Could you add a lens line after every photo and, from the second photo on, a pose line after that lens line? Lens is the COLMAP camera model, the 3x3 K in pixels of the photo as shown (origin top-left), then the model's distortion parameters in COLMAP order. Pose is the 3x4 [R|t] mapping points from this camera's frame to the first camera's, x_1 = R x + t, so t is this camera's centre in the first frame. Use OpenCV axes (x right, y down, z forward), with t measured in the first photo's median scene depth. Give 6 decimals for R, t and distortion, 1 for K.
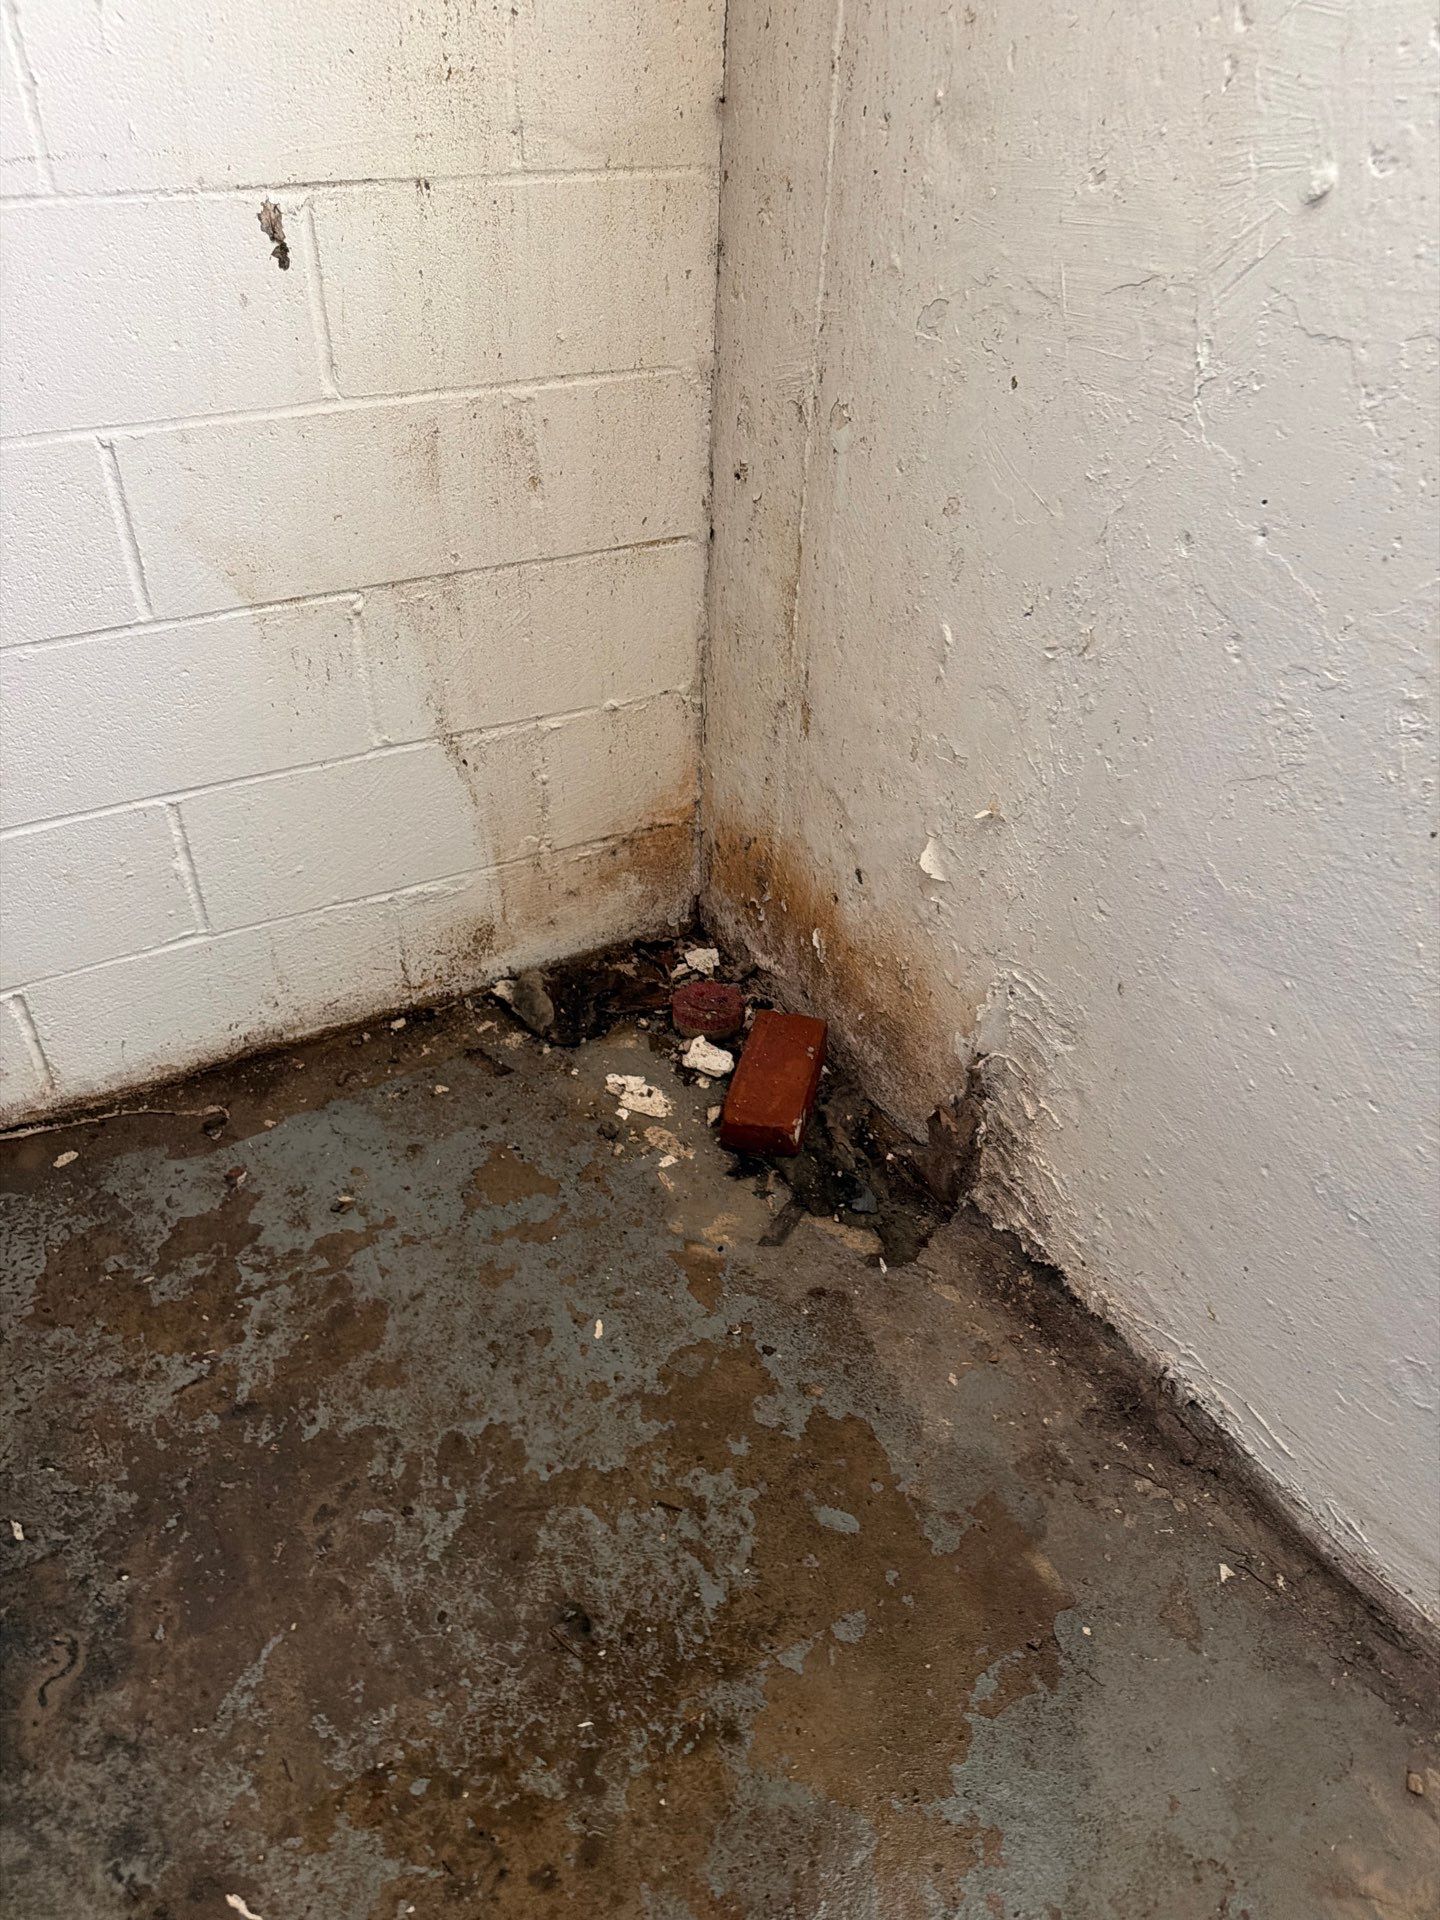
lens RADIAL K [[1340.9, 0, 732.3], [0, 1340.9, 998.4], [0, 0, 1]] dist [0.099619, -0.154337]
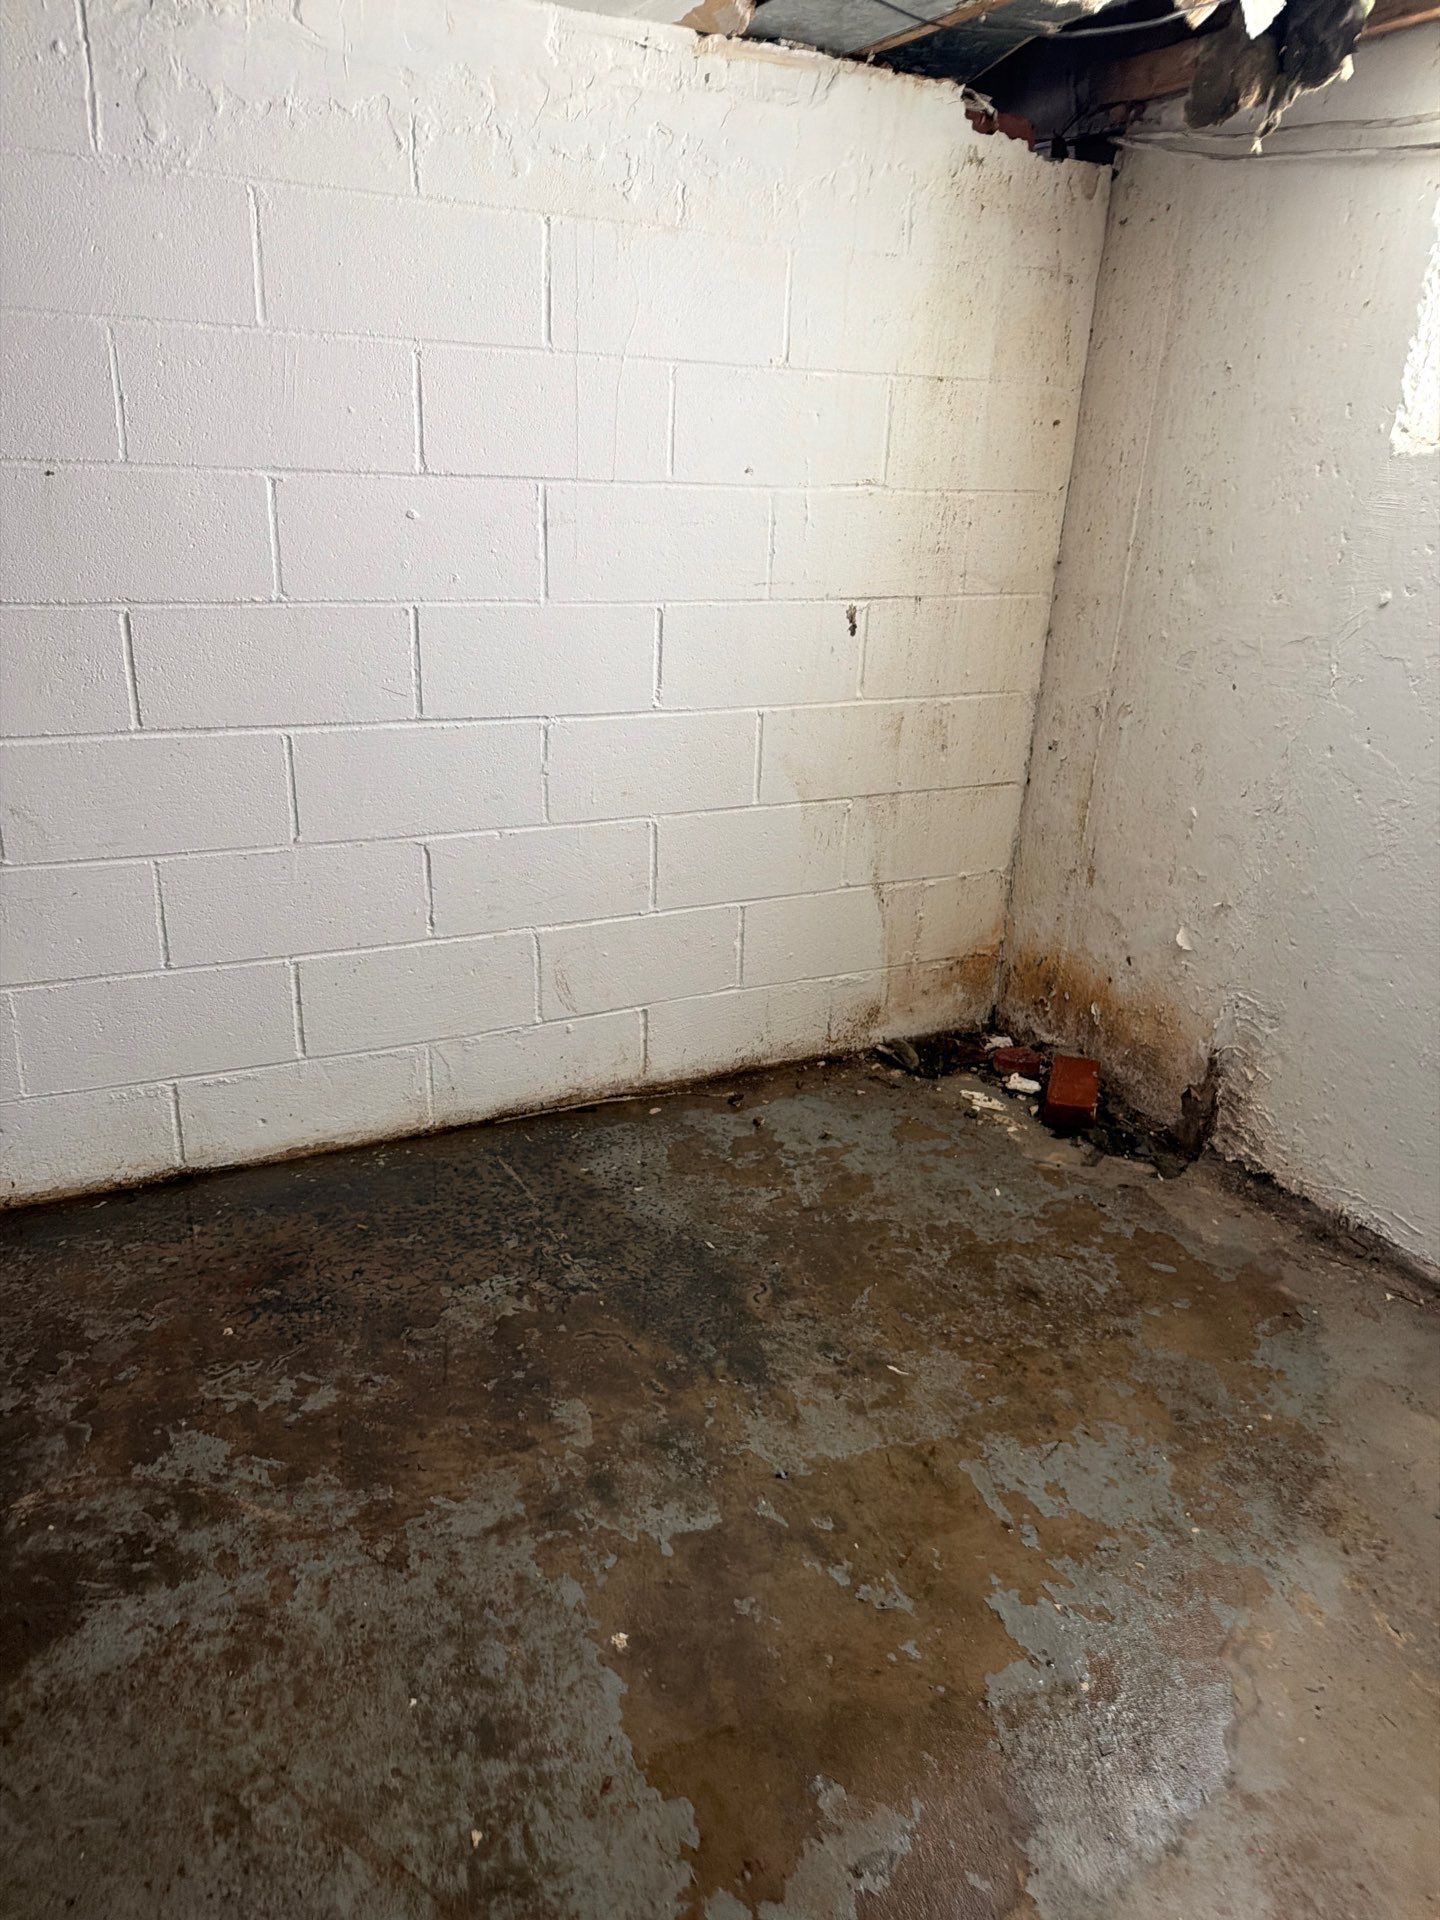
lens RADIAL K [[1488.0, 0, 649.3], [0, 1488.0, 1038.8], [0, 0, 1]] dist [0.201178, -0.489762]
pose [[0.998687, 0.029205, -0.042078, -0.425781], [-0.039404, 0.962928, -0.266866, 0.534252], [0.032725, 0.268174, 0.962815, -0.828204]]
